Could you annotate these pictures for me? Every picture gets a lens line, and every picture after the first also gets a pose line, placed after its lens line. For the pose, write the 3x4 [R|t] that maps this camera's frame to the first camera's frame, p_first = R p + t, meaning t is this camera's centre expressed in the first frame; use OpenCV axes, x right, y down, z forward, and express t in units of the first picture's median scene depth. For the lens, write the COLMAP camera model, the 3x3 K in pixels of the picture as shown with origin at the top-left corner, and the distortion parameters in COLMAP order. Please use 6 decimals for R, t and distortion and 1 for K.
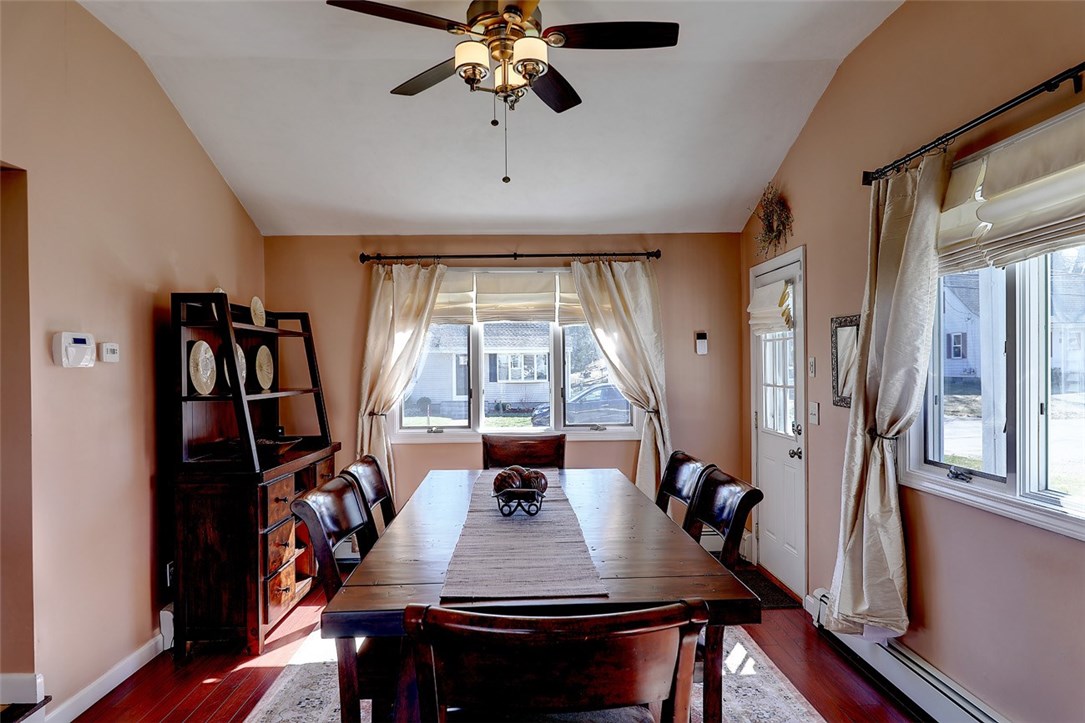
lens RADIAL K [[701.6, 0, 542.5], [0, 701.6, 361.5], [0, 0, 1]] dist [0.000287, 0.003248]
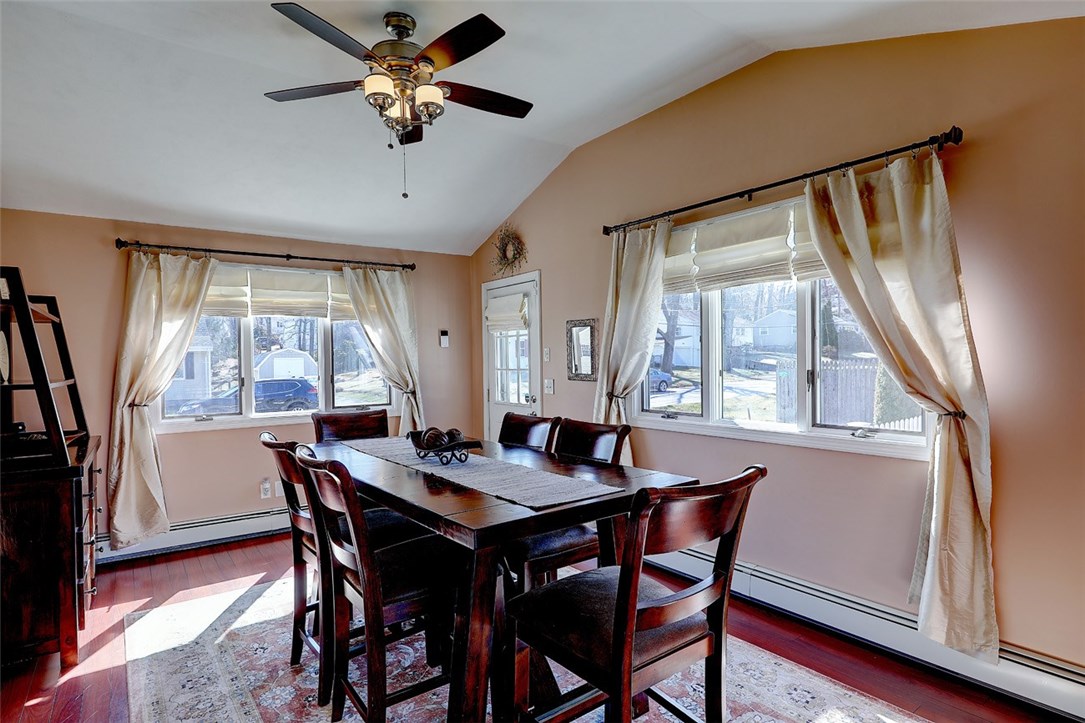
lens RADIAL K [[572.8, 0, 542.5], [0, 572.8, 361.5], [0, 0, 1]] dist [-0.001481, -0.001082]
pose [[0.823723, -0.003782, 0.566980, -0.230191], [0.003792, 0.999992, 0.001161, 0.016072], [-0.566980, 0.001194, 0.823730, 0.025097]]
